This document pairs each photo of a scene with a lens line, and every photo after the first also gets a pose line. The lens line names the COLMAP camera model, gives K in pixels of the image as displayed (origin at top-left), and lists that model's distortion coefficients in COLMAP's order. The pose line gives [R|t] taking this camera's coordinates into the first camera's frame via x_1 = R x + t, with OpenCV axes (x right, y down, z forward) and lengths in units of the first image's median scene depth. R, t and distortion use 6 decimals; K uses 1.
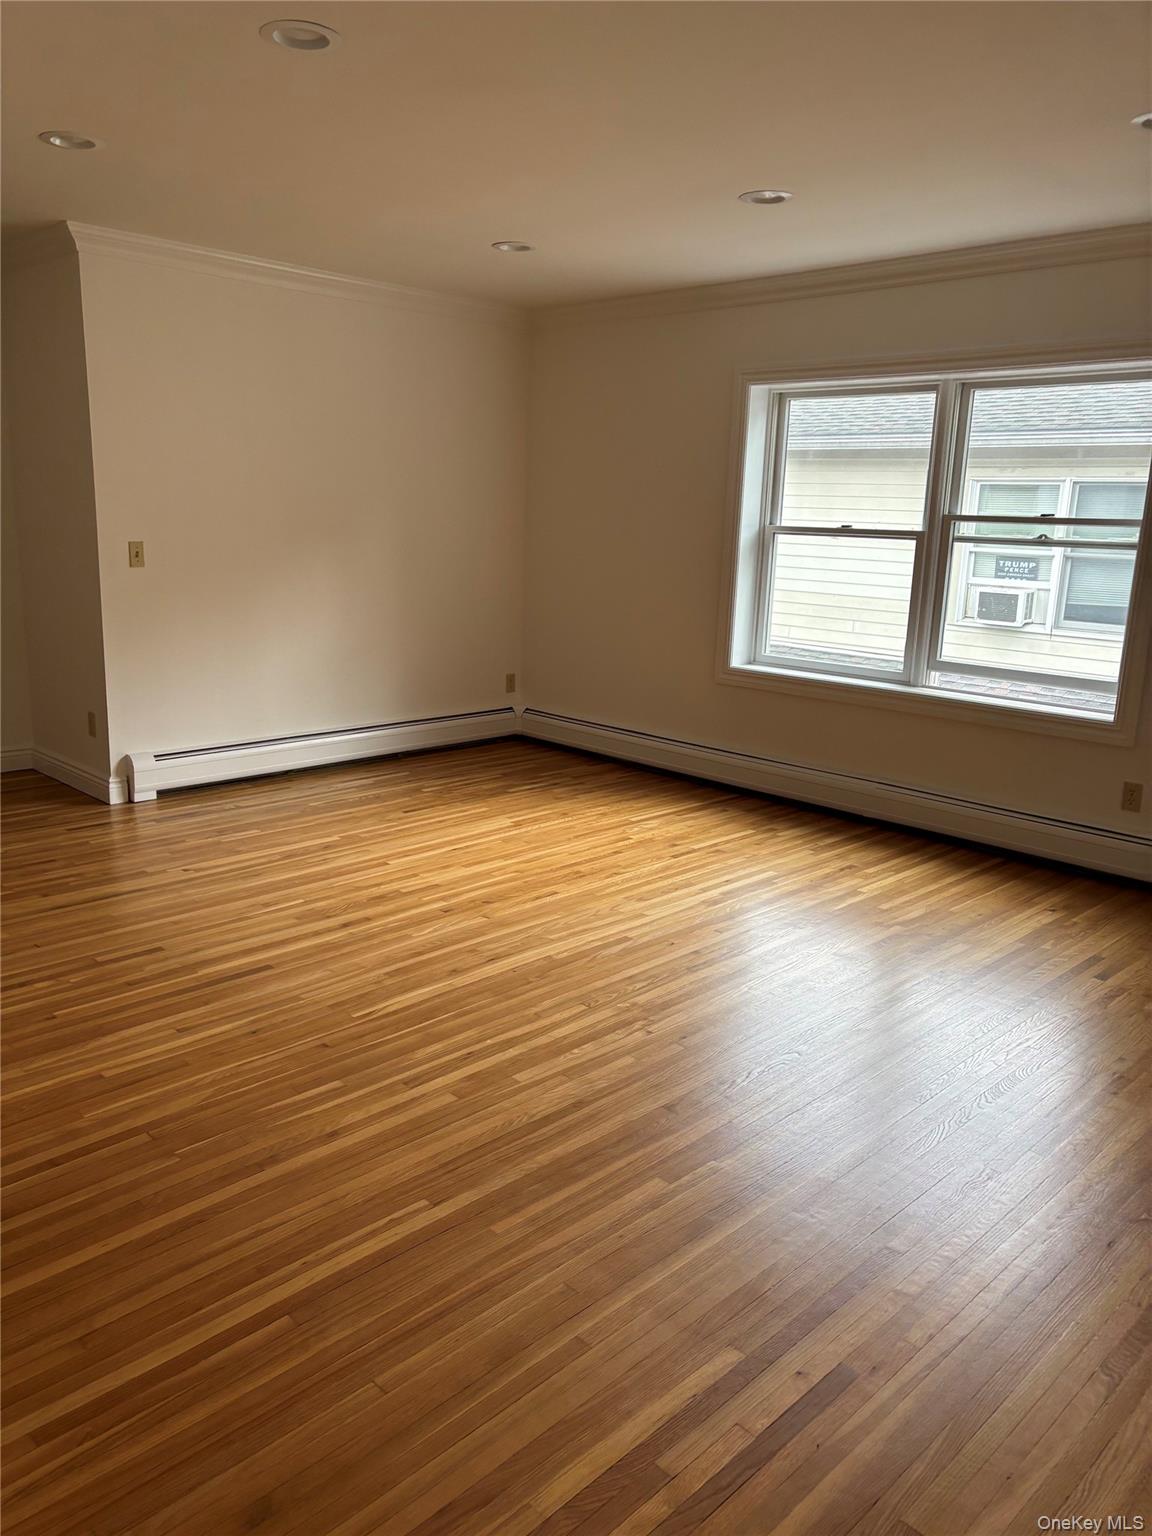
lens RADIAL K [[1162.8, 0, 576.0], [0, 1162.8, 768.0], [0, 0, 1]] dist [0.037482, -0.067990]
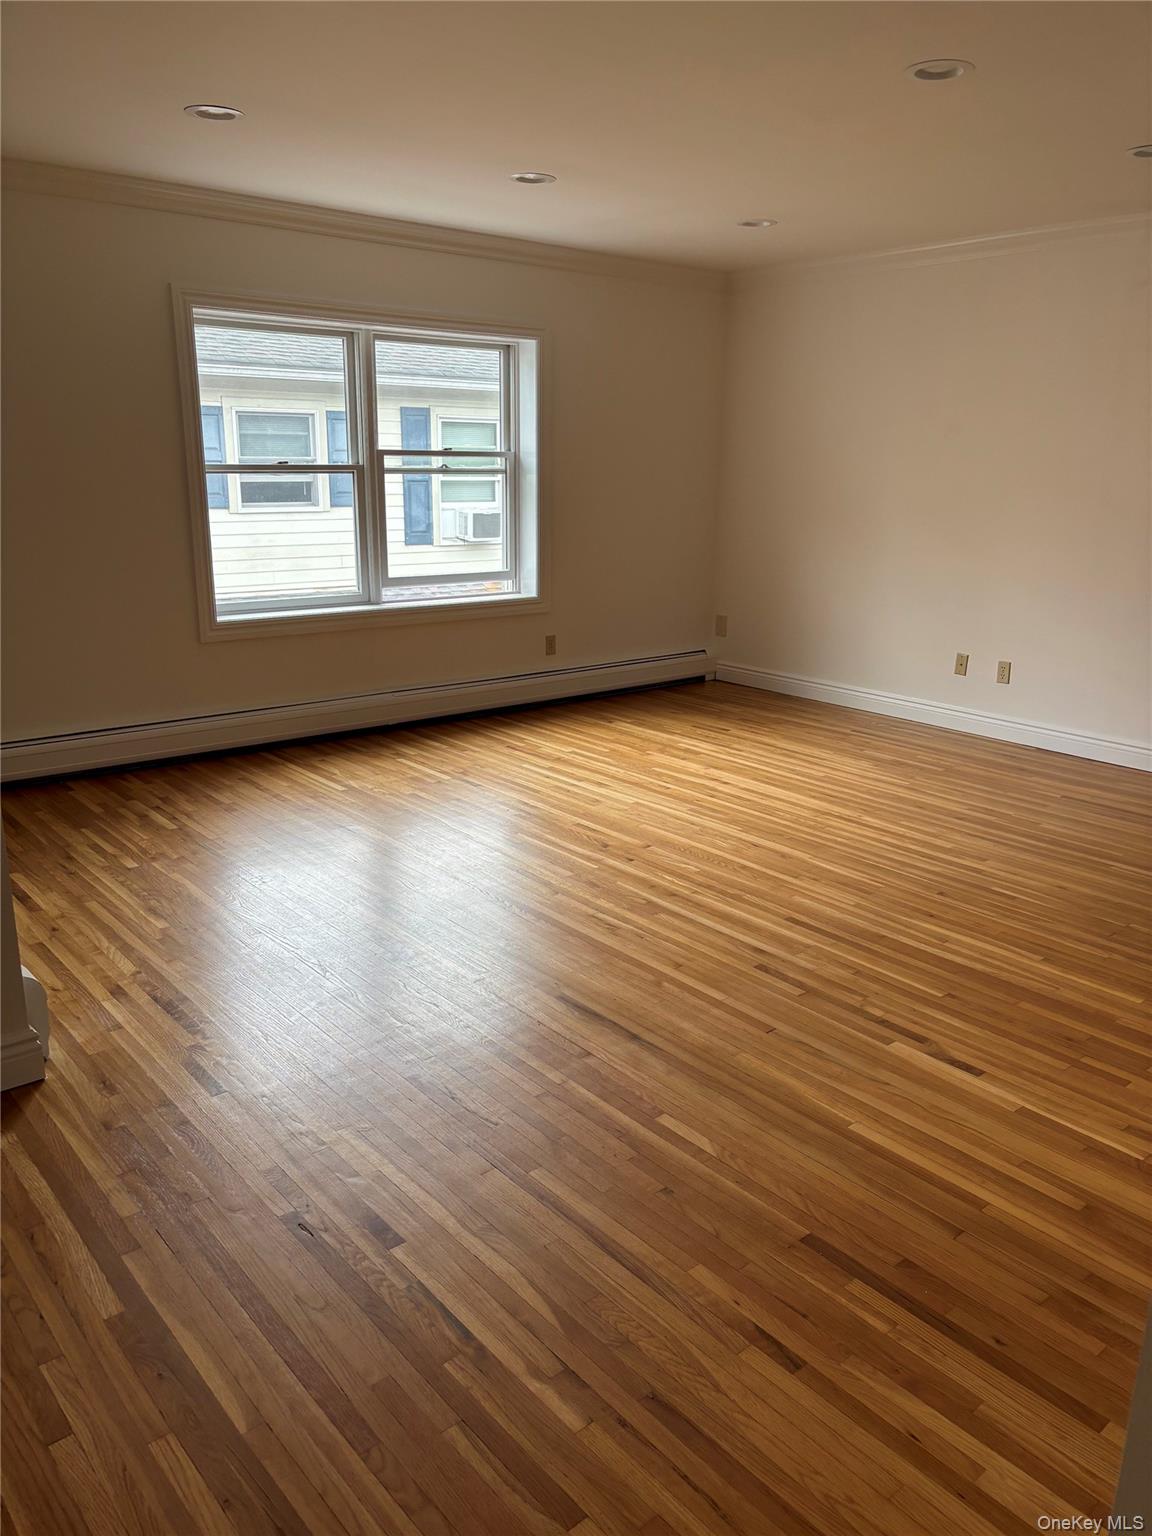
lens RADIAL K [[1162.8, 0, 576.0], [0, 1162.8, 768.0], [0, 0, 1]] dist [0.037482, -0.067990]
pose [[0.087898, -0.290367, 0.952870, -0.890139], [0.207656, 0.940898, 0.267563, -0.198324], [-0.974245, 0.174351, 0.142999, 0.733515]]
